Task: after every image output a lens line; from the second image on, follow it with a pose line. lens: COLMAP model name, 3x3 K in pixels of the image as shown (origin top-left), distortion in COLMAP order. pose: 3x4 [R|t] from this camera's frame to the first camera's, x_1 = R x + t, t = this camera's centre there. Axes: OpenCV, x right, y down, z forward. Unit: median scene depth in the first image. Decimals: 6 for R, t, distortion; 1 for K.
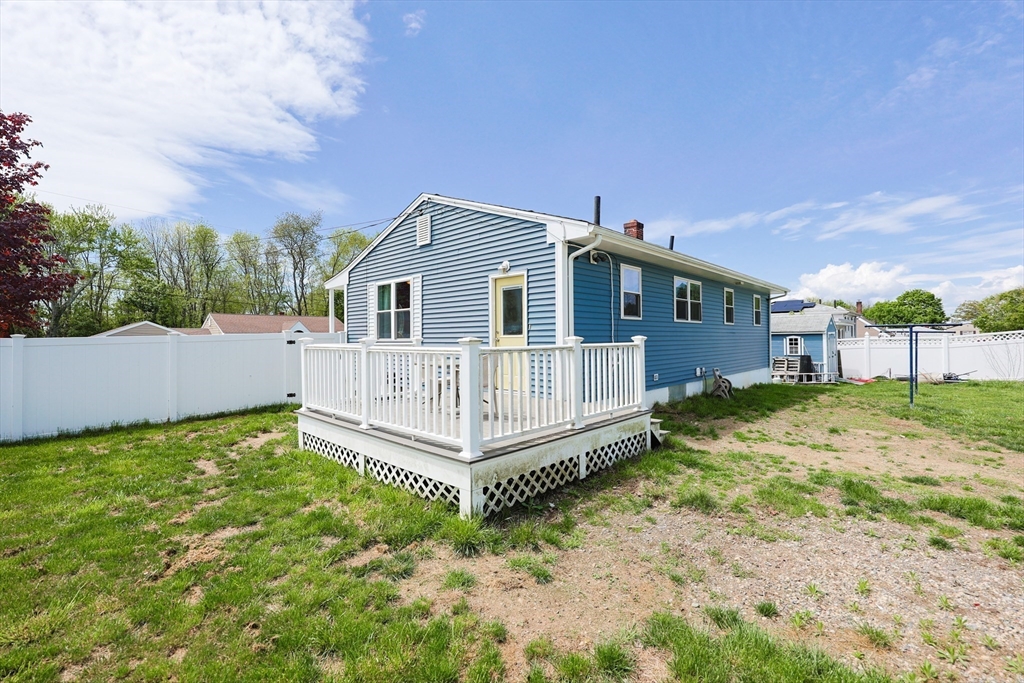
lens RADIAL K [[438.7, 0, 511.4], [0, 438.7, 340.3], [0, 0, 1]] dist [-0.001559, -0.000998]
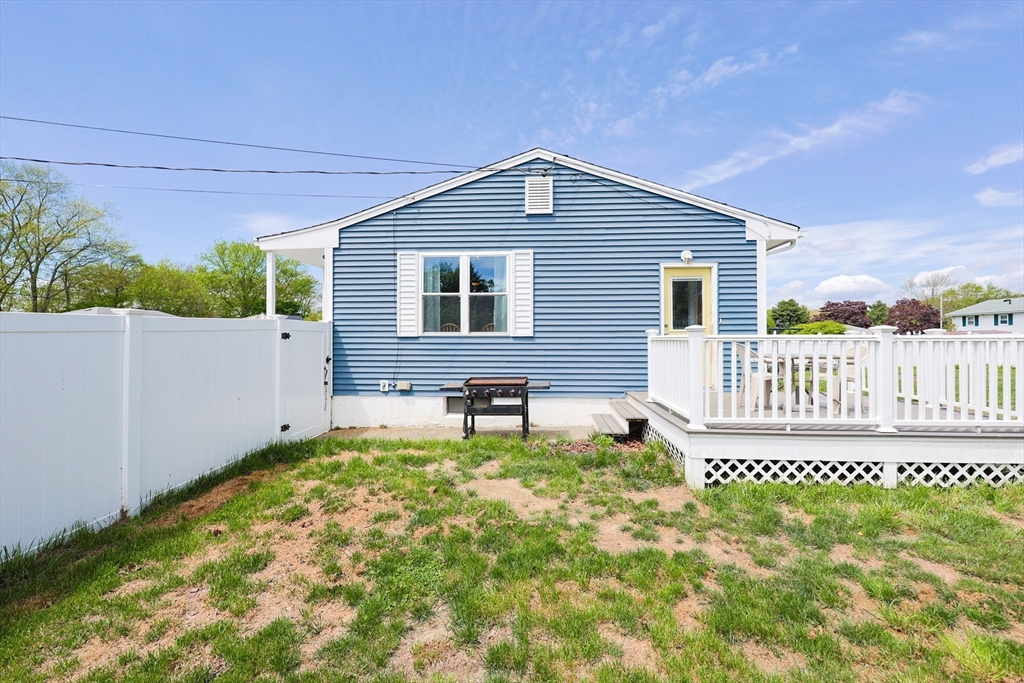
lens RADIAL K [[438.7, 0, 512.3], [0, 438.7, 340.8], [0, 0, 1]] dist [-0.001559, -0.000998]
pose [[0.769927, 0.005439, 0.638109, -0.761583], [-0.001568, 0.999977, -0.006632, 0.017420], [-0.638131, 0.004106, 0.769917, 0.433601]]
